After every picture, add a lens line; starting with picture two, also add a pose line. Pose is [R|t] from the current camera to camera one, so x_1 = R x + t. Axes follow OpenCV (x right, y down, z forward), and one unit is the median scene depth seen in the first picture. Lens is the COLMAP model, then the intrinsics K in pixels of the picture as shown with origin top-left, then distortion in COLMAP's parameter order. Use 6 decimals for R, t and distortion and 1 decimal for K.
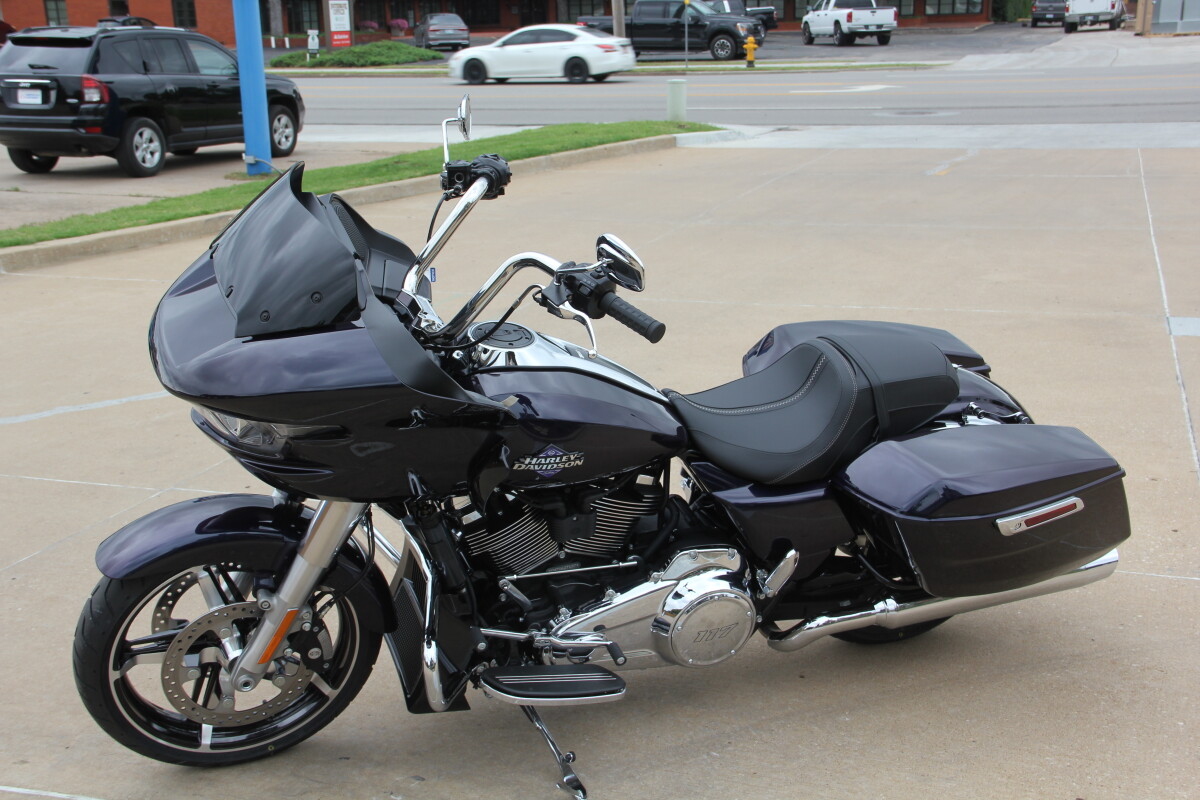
lens RADIAL K [[1433.5, 0, 600.0], [0, 1433.5, 400.0], [0, 0, 1]] dist [-0.010727, 0.330591]
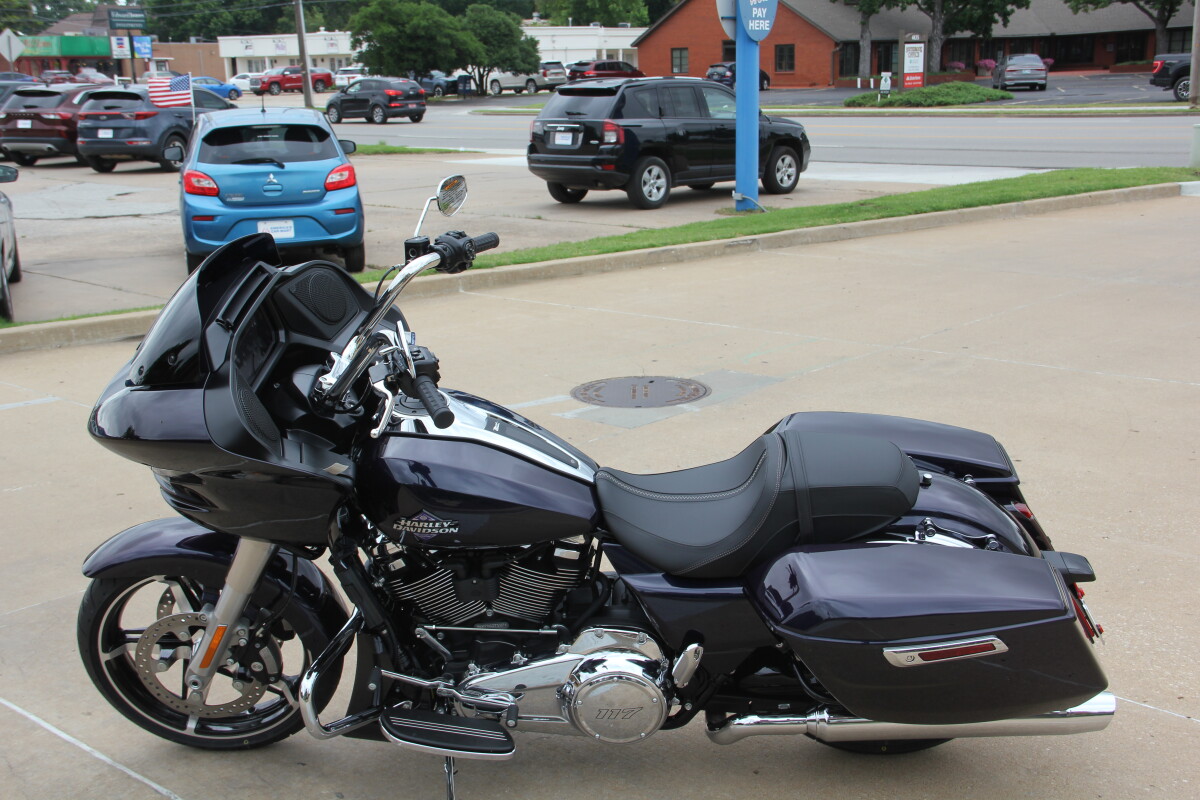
lens RADIAL K [[1352.5, 0, 600.0], [0, 1352.5, 400.0], [0, 0, 1]] dist [-0.063816, 0.388825]
pose [[0.915528, 0.091978, -0.391598, 0.077595], [-0.096719, 0.995282, 0.007648, -0.011645], [0.390454, 0.030873, 0.920105, 0.020944]]
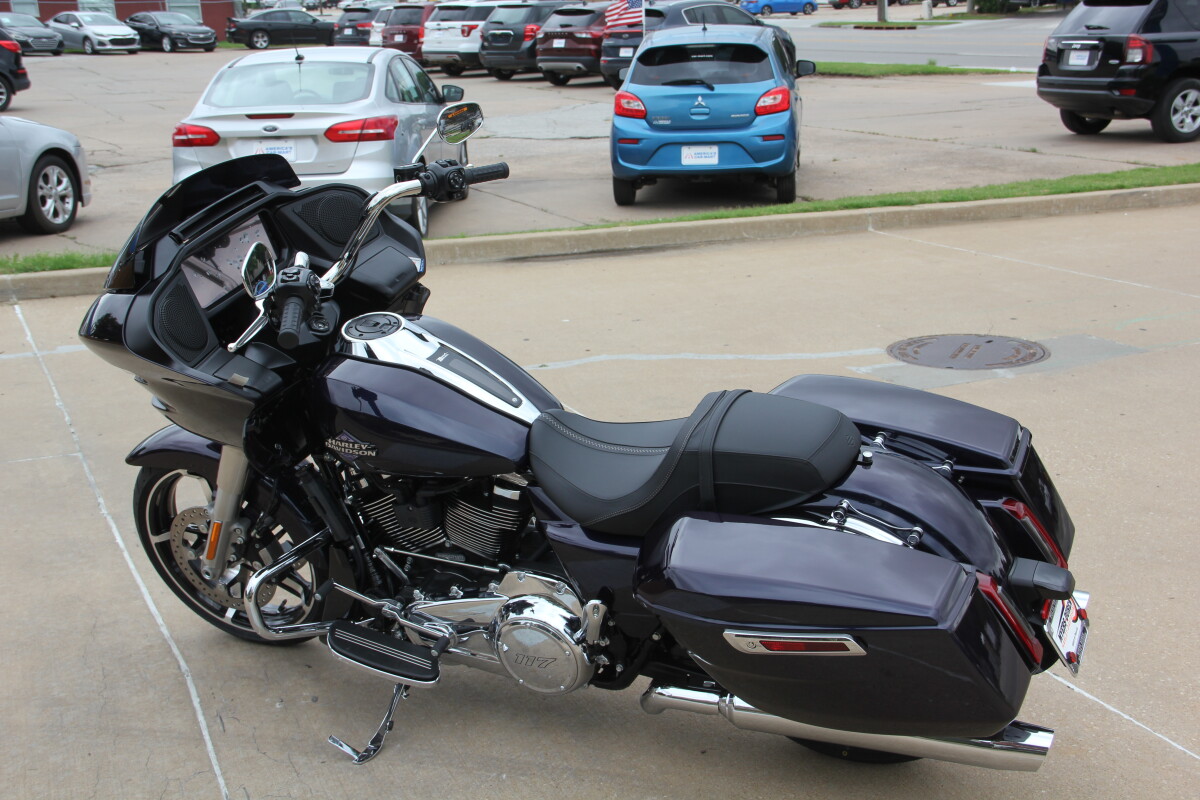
lens RADIAL K [[1473.4, 0, 600.0], [0, 1473.4, 400.0], [0, 0, 1]] dist [-0.006243, 0.382863]
pose [[0.686100, 0.184841, -0.703634, 0.145819], [-0.165726, 0.981466, 0.096230, -0.021814], [0.708380, 0.050587, 0.704016, 0.057218]]
